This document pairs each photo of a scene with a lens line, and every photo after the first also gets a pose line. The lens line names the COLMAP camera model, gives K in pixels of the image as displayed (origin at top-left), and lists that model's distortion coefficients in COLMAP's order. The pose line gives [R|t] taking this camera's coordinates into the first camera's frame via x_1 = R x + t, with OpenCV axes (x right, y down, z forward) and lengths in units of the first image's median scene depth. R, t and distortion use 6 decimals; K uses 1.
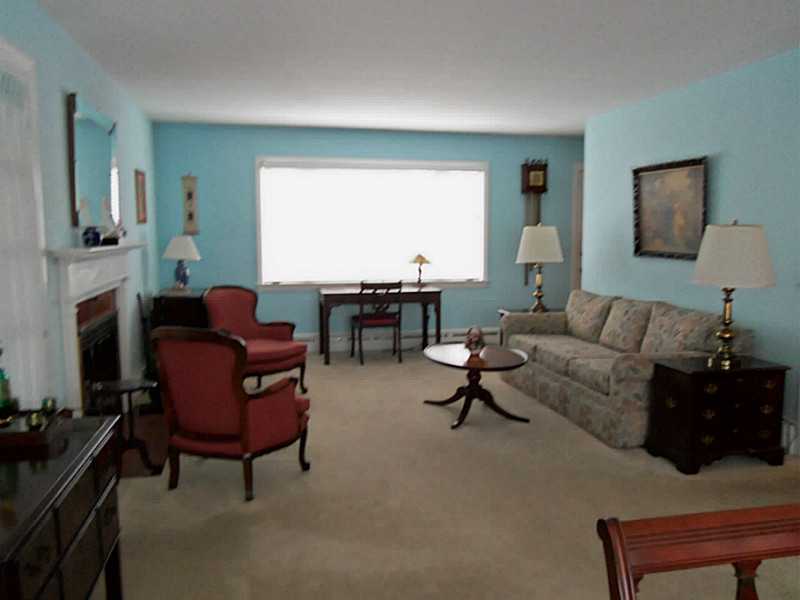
lens RADIAL K [[649.9, 0, 400.0], [0, 649.9, 300.0], [0, 0, 1]] dist [-0.038060, 0.001874]
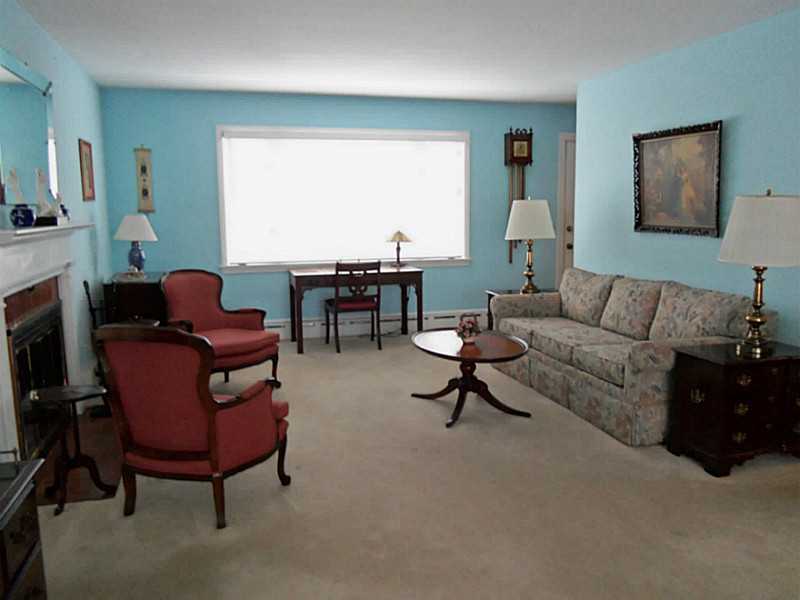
lens RADIAL K [[649.9, 0, 400.0], [0, 649.9, 300.0], [0, 0, 1]] dist [-0.038060, 0.001874]
pose [[0.998389, -0.016777, 0.054201, -0.025577], [0.014838, 0.999242, 0.035996, -0.008463], [-0.054763, -0.035134, 0.997881, 0.098533]]
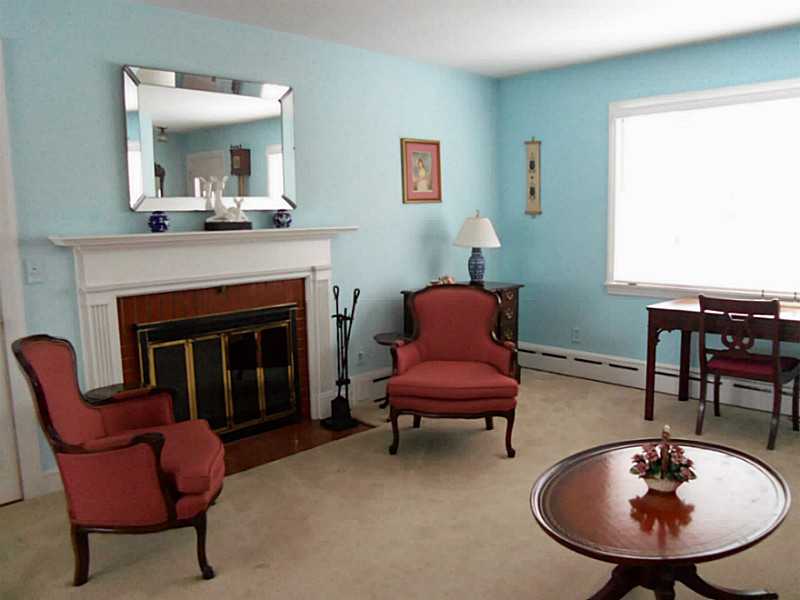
lens RADIAL K [[649.9, 0, 400.0], [0, 649.9, 300.0], [0, 0, 1]] dist [-0.038060, 0.001874]
pose [[0.546985, 0.097441, -0.831452, 0.340718], [-0.069703, 0.995055, 0.070759, -0.056236], [0.834236, 0.019251, 0.551072, 0.570167]]
